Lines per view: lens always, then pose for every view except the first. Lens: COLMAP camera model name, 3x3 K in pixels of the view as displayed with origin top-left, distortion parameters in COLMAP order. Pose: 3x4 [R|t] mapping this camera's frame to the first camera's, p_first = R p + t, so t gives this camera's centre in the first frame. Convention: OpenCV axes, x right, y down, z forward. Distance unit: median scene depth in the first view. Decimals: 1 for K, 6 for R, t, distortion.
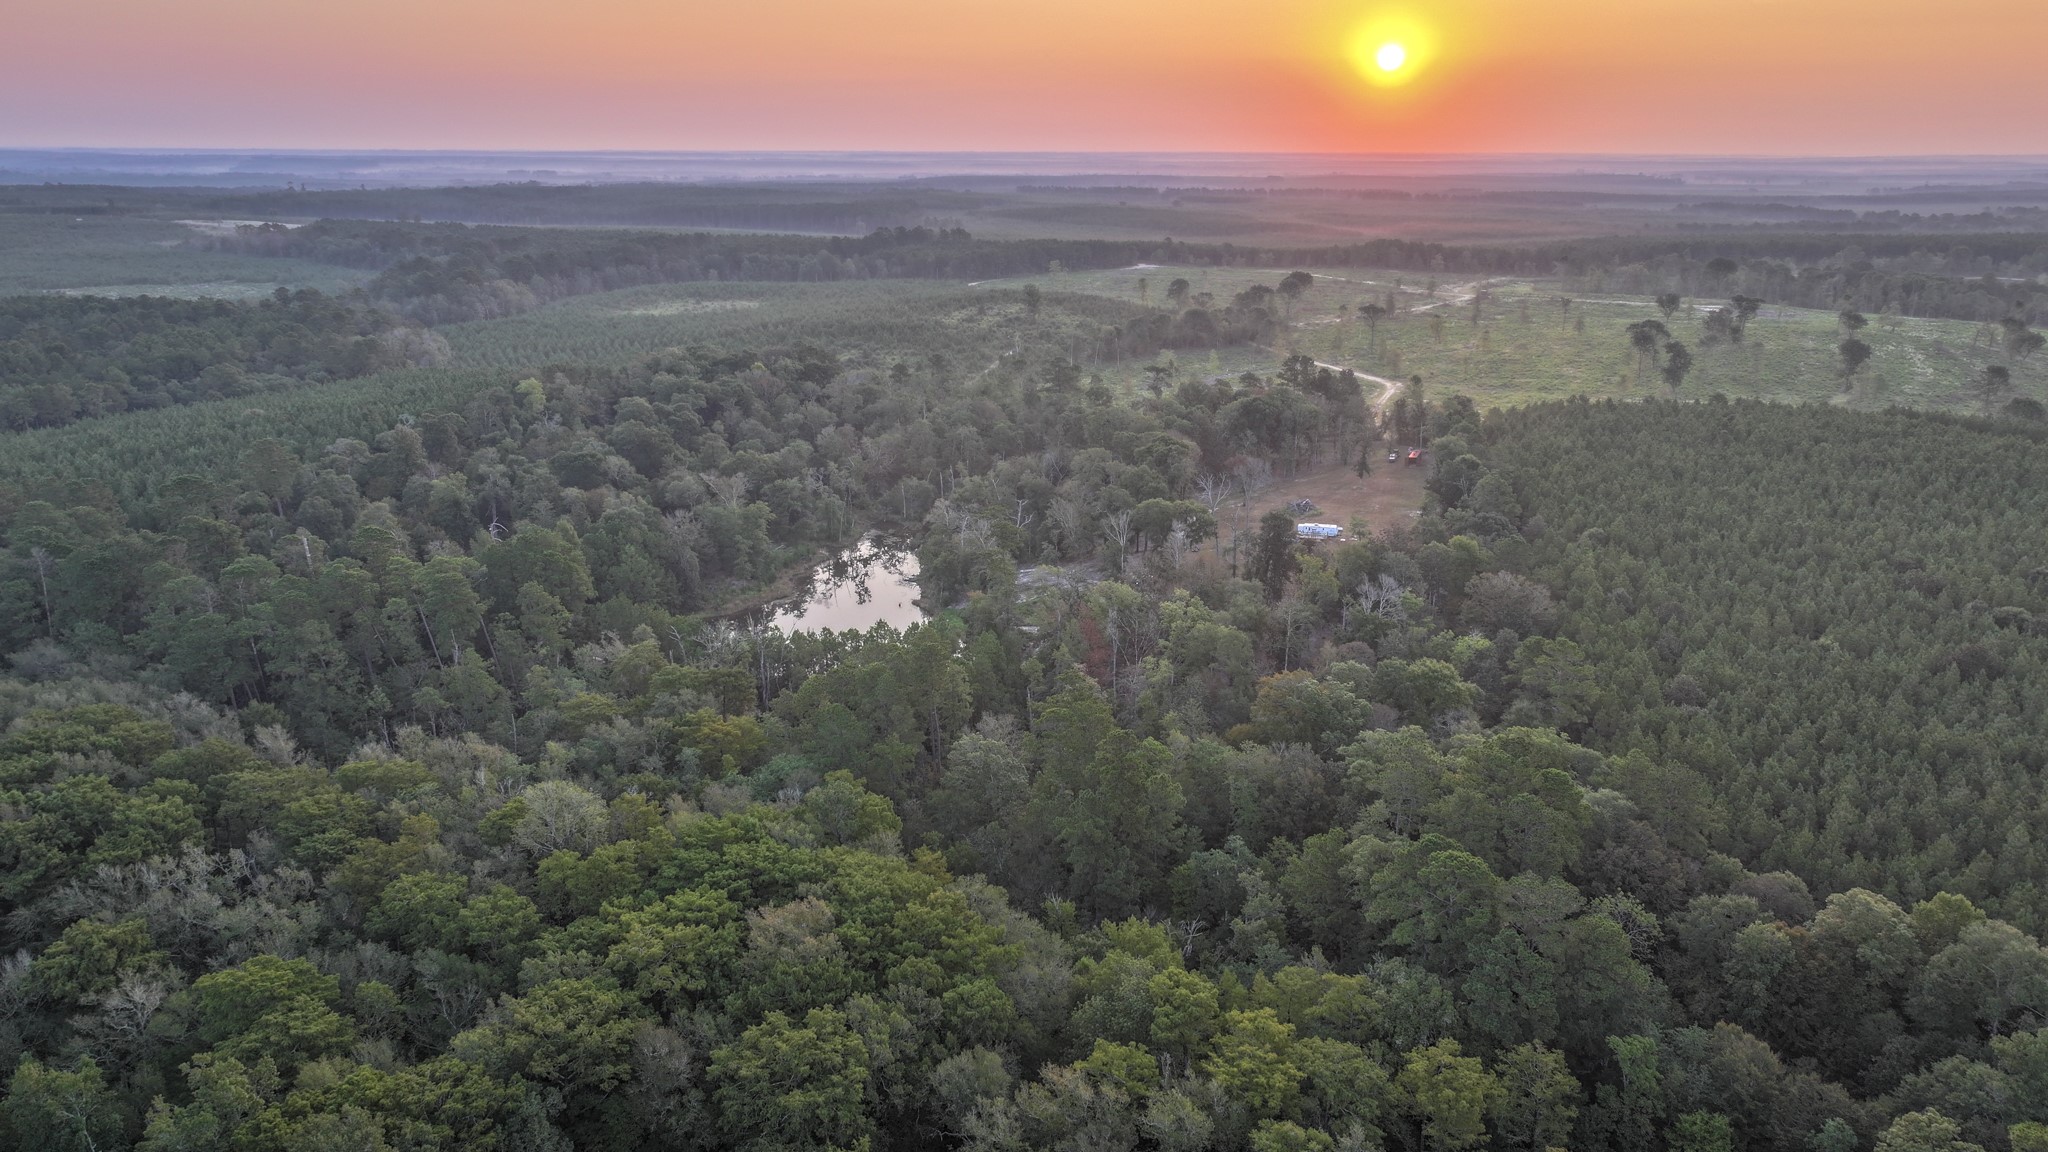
lens RADIAL K [[1411.2, 0, 1026.2], [0, 1411.2, 568.9], [0, 0, 1]] dist [-0.003912, 0.011391]
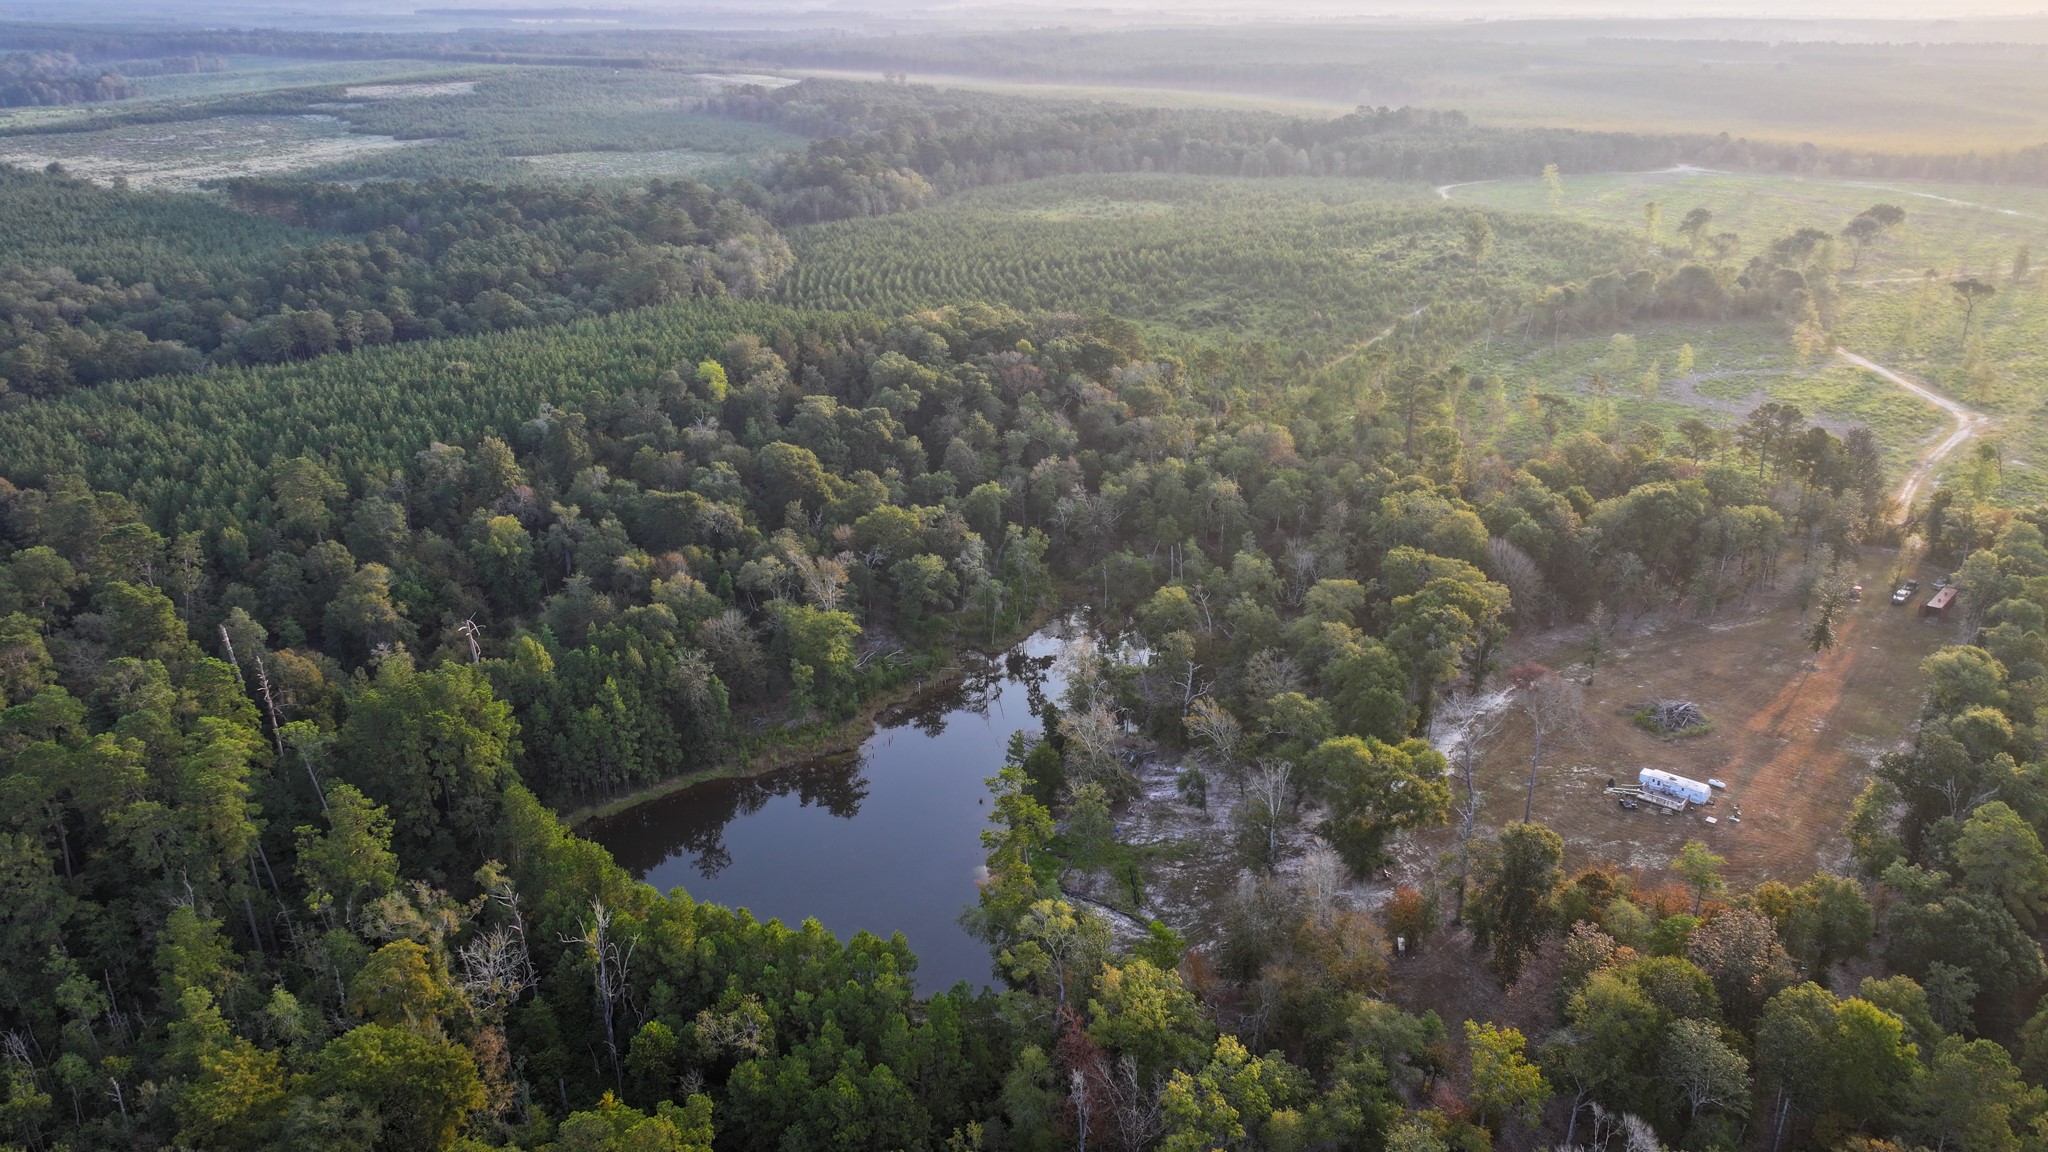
lens RADIAL K [[1411.2, 0, 1026.2], [0, 1411.2, 568.9], [0, 0, 1]] dist [-0.003912, 0.011391]
pose [[0.926931, 0.140998, -0.347734, 0.066159], [-0.103152, 0.986762, 0.125143, -0.074581], [0.360776, -0.080130, 0.929204, 0.158173]]
